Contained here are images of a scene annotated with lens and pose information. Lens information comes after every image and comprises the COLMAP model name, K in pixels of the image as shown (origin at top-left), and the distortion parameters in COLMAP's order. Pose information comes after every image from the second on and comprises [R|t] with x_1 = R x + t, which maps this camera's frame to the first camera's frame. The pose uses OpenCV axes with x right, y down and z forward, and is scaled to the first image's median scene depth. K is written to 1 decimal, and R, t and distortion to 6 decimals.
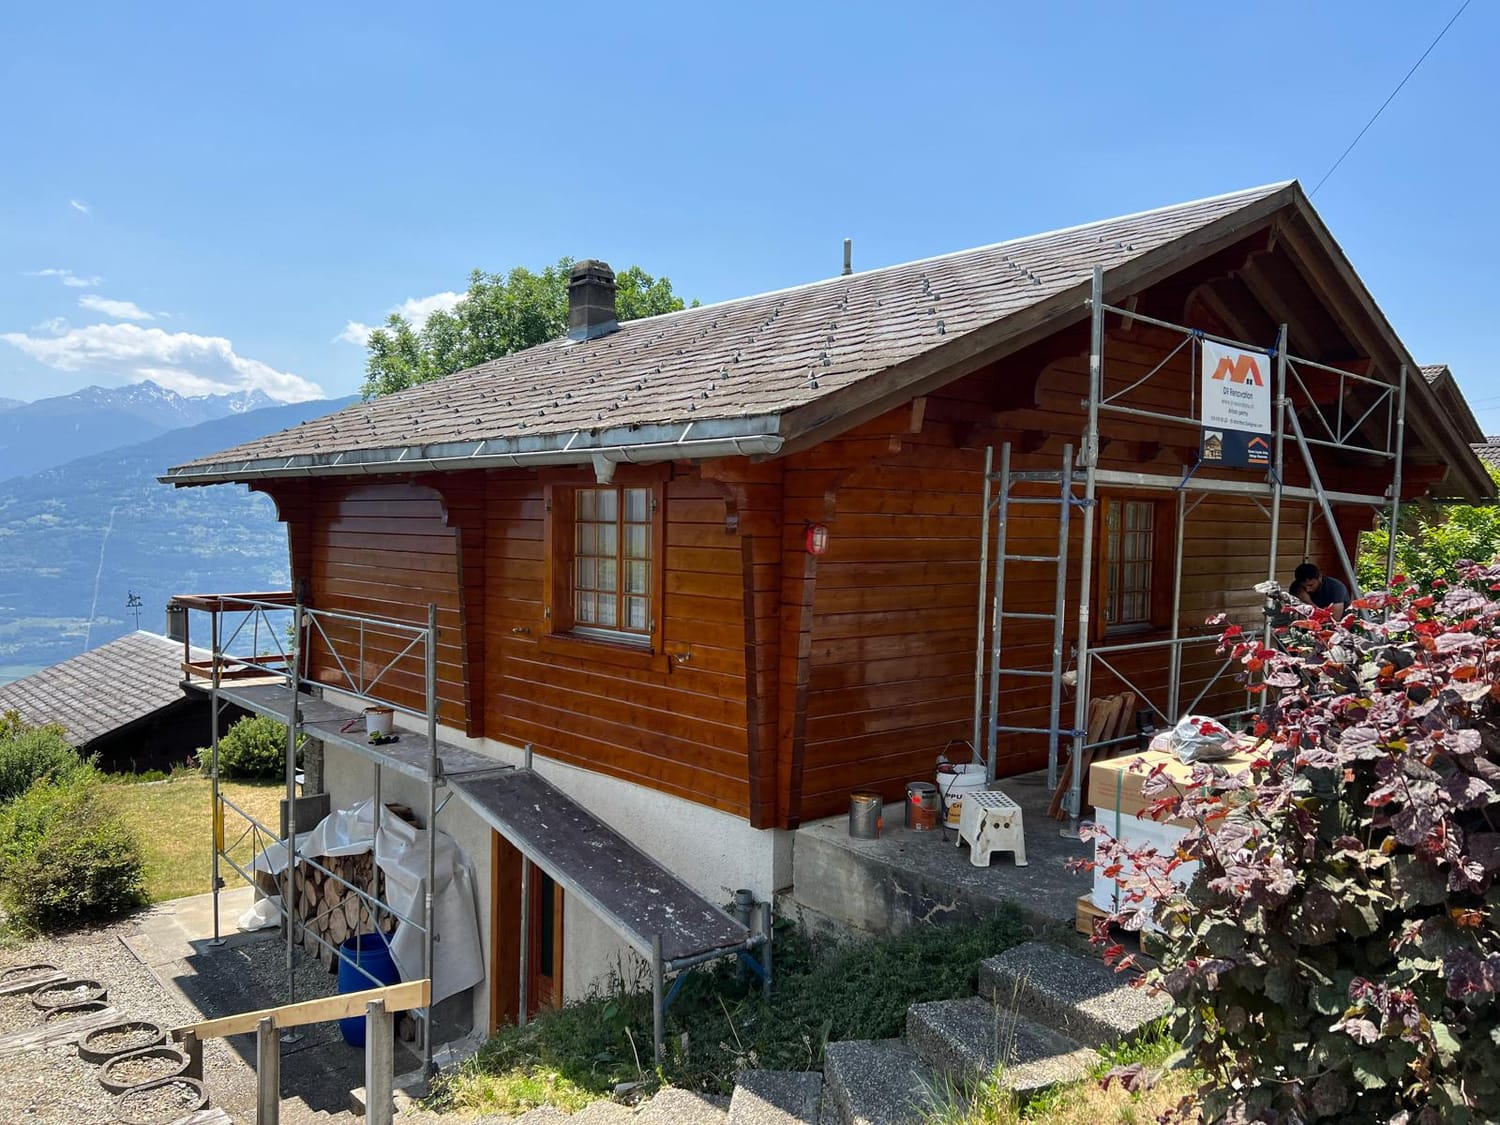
lens RADIAL K [[1067.5, 0, 750.0], [0, 1067.5, 562.5], [0, 0, 1]] dist [0.007913, 0.001181]
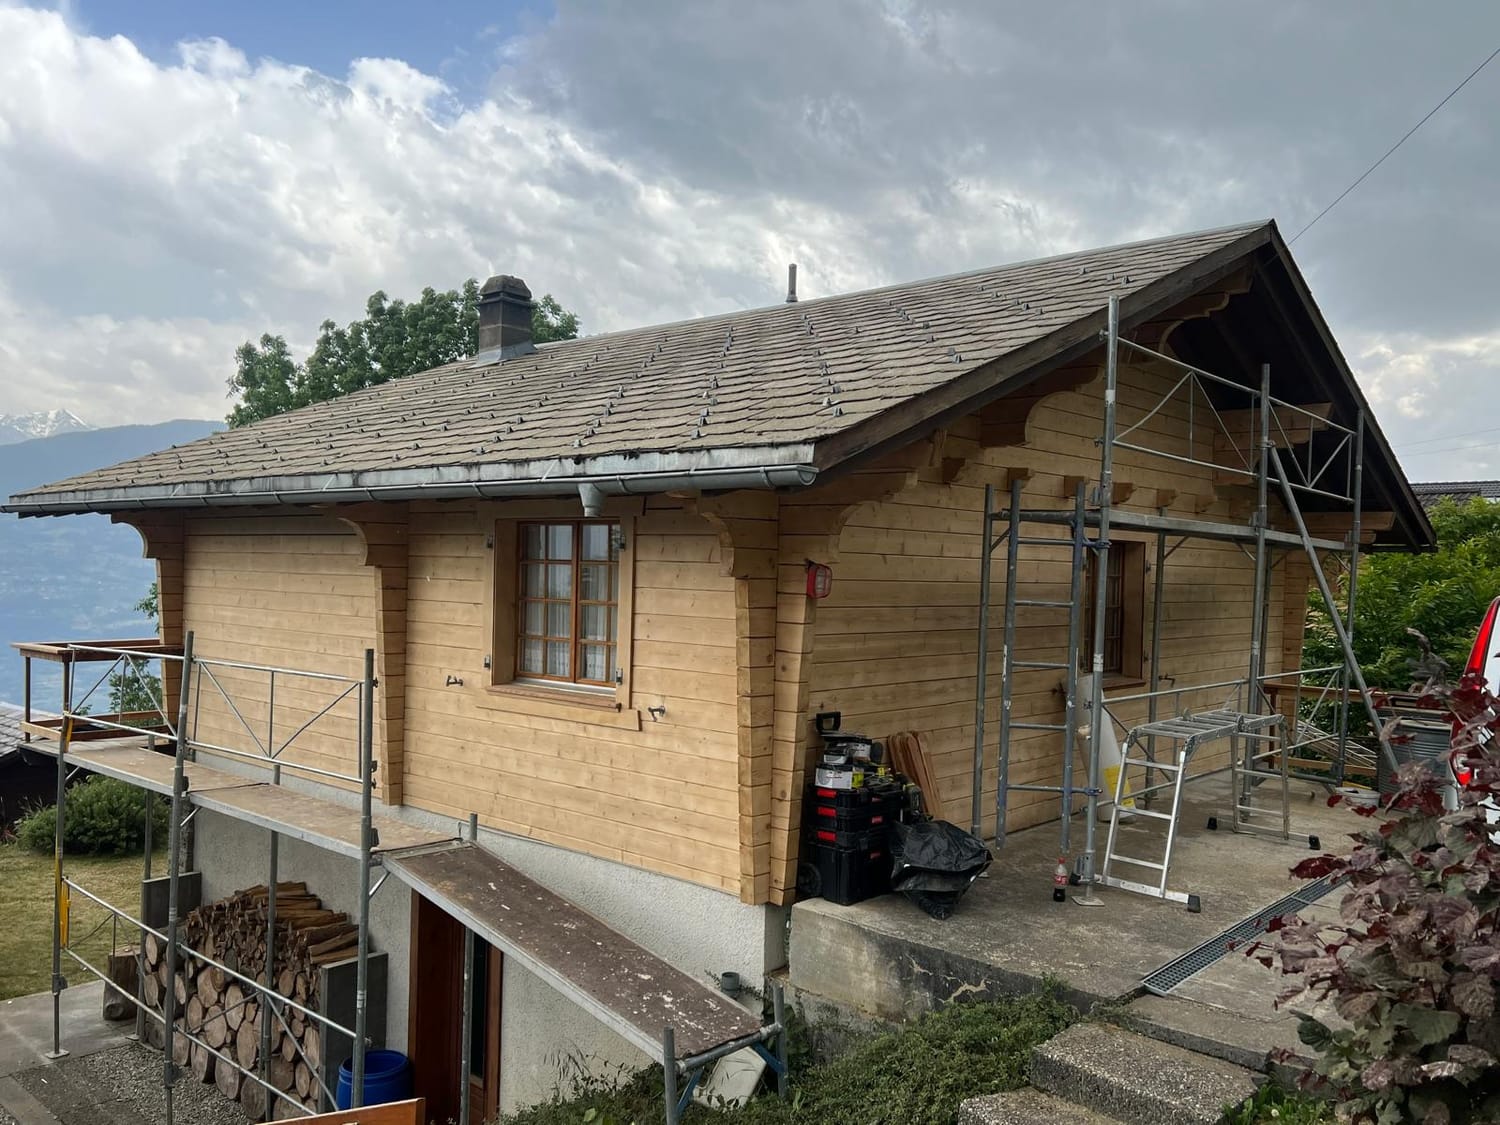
lens RADIAL K [[1140.7, 0, 750.0], [0, 1140.7, 562.5], [0, 0, 1]] dist [0.011814, -0.001229]
pose [[0.994039, 0.010242, 0.108540, -0.101631], [-0.005808, 0.999139, -0.041090, 0.002575], [-0.108867, 0.040215, 0.993242, 0.035843]]
